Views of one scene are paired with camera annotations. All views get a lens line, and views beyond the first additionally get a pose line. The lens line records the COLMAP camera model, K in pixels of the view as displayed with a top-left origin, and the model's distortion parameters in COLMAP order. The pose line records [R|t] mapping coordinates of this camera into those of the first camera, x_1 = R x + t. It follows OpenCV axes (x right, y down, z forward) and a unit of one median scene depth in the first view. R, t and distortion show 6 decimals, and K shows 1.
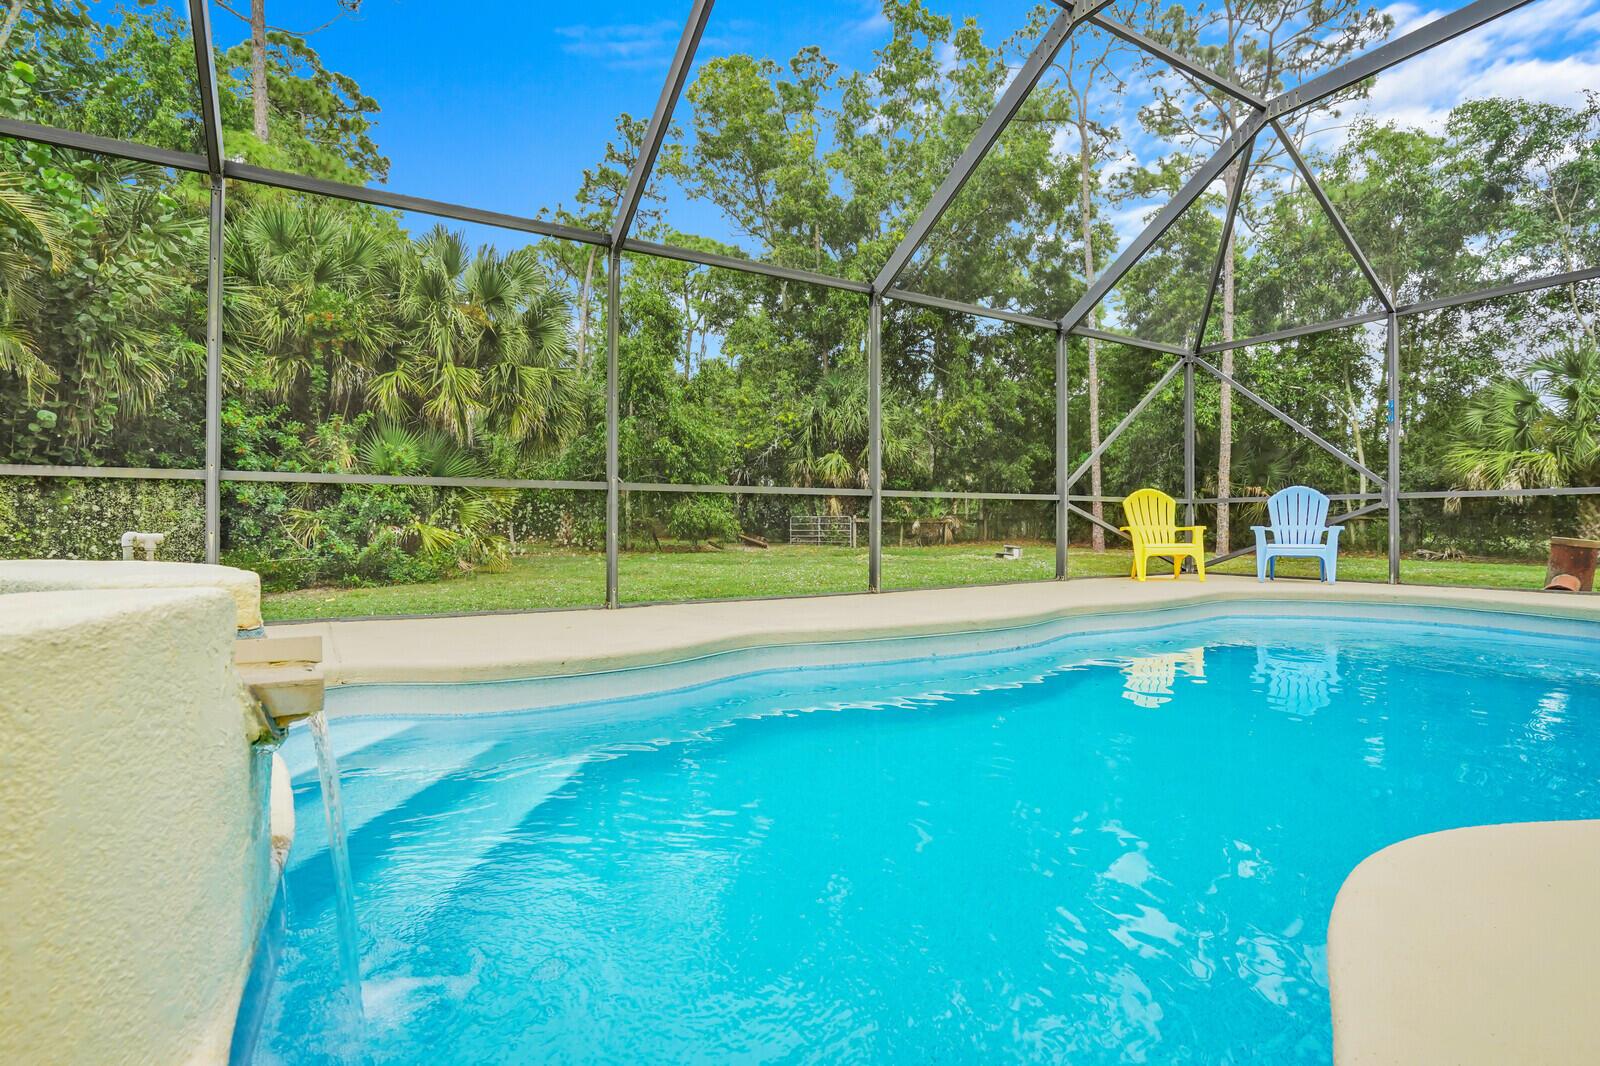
lens RADIAL K [[751.1, 0, 808.9], [0, 751.1, 528.7], [0, 0, 1]] dist [-0.047661, 0.018839]
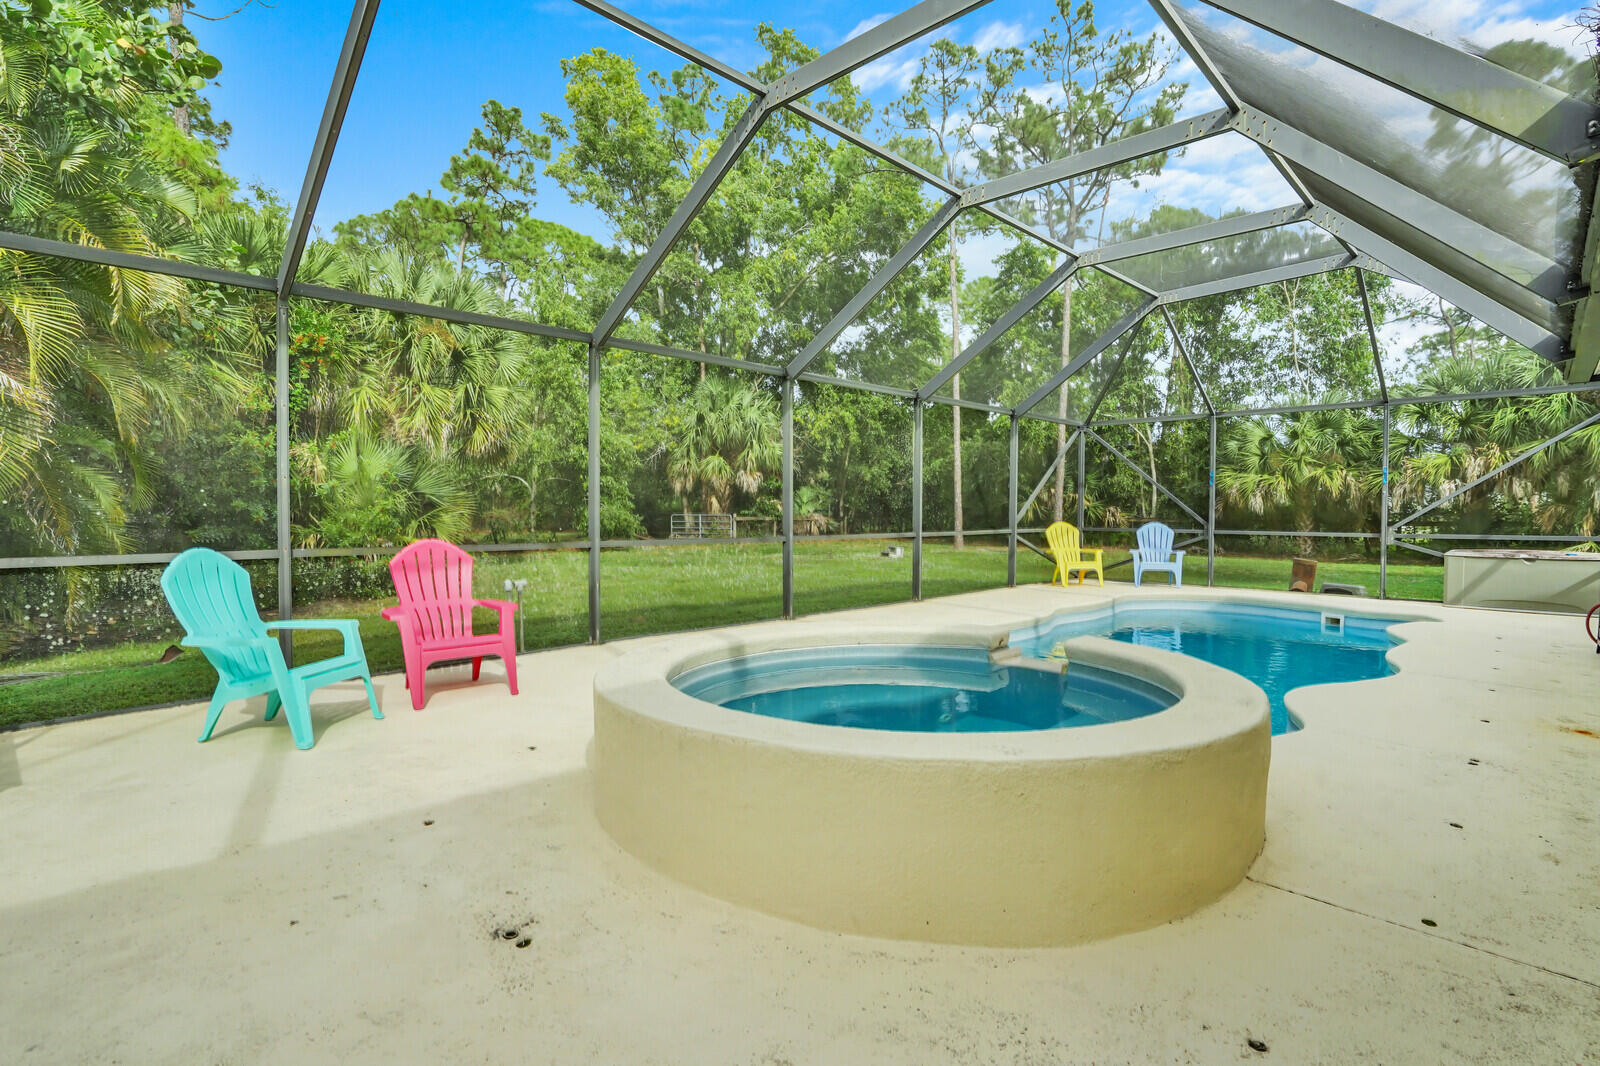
lens RADIAL K [[783.1, 0, 778.7], [0, 783.1, 531.0], [0, 0, 1]] dist [-0.019618, -0.000220]
pose [[0.972650, -0.003685, 0.232245, -0.200041], [-0.003113, 0.999578, 0.028898, -0.035788], [-0.232253, -0.028830, 0.972228, -0.167663]]
